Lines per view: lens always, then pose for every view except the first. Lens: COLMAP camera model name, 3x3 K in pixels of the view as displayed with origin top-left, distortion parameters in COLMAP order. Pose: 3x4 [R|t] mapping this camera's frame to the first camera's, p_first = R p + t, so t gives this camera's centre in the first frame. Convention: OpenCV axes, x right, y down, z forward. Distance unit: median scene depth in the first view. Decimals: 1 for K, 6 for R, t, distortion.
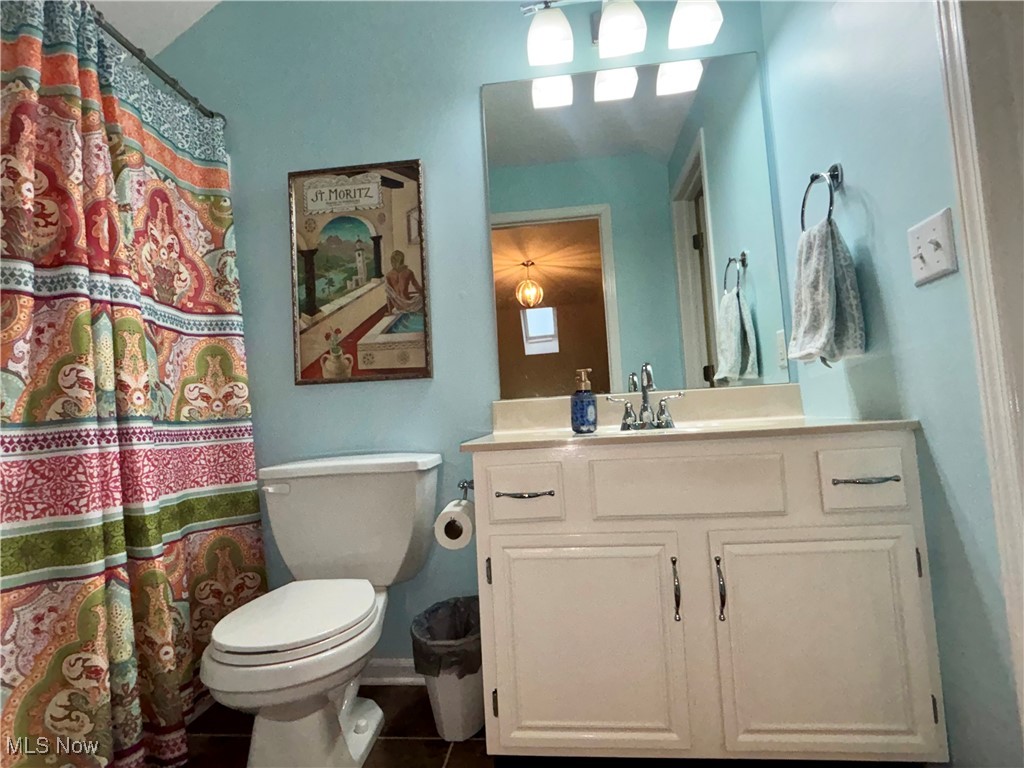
lens RADIAL K [[531.2, 0, 511.6], [0, 531.2, 384.8], [0, 0, 1]] dist [-0.001348, -0.000360]
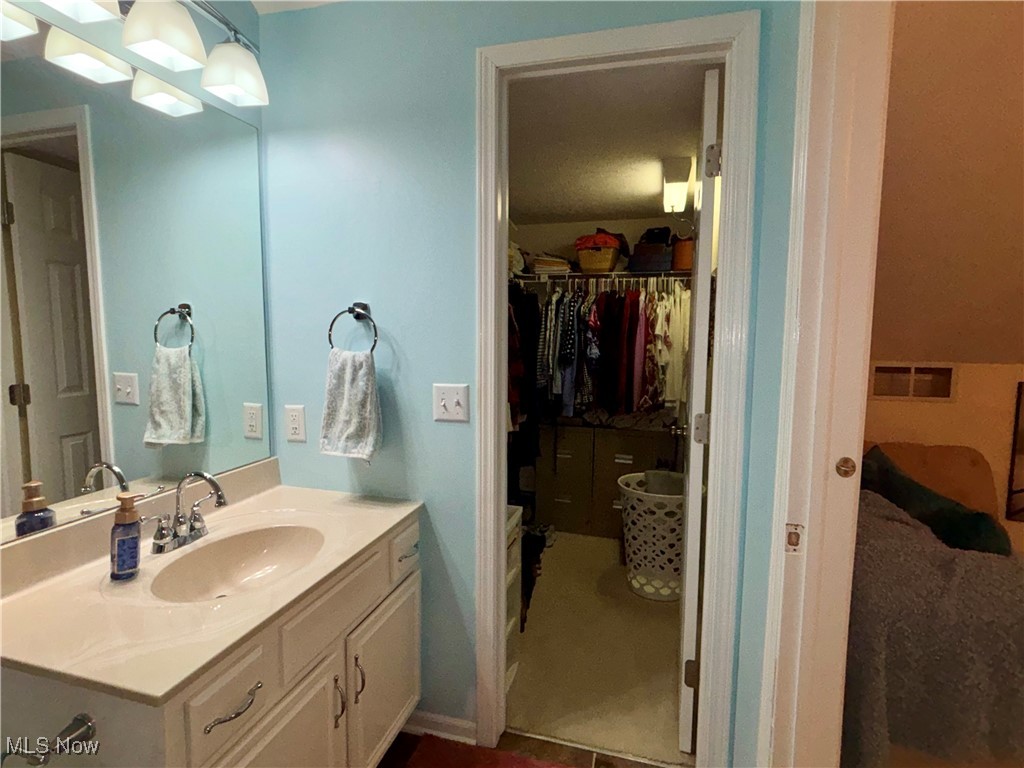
lens RADIAL K [[531.2, 0, 511.1], [0, 531.2, 382.6], [0, 0, 1]] dist [-0.001348, -0.000360]
pose [[0.170360, -0.038650, 0.984624, -0.623971], [-0.084457, 0.994981, 0.053670, -0.340272], [-0.981756, -0.092302, 0.166241, 0.451370]]
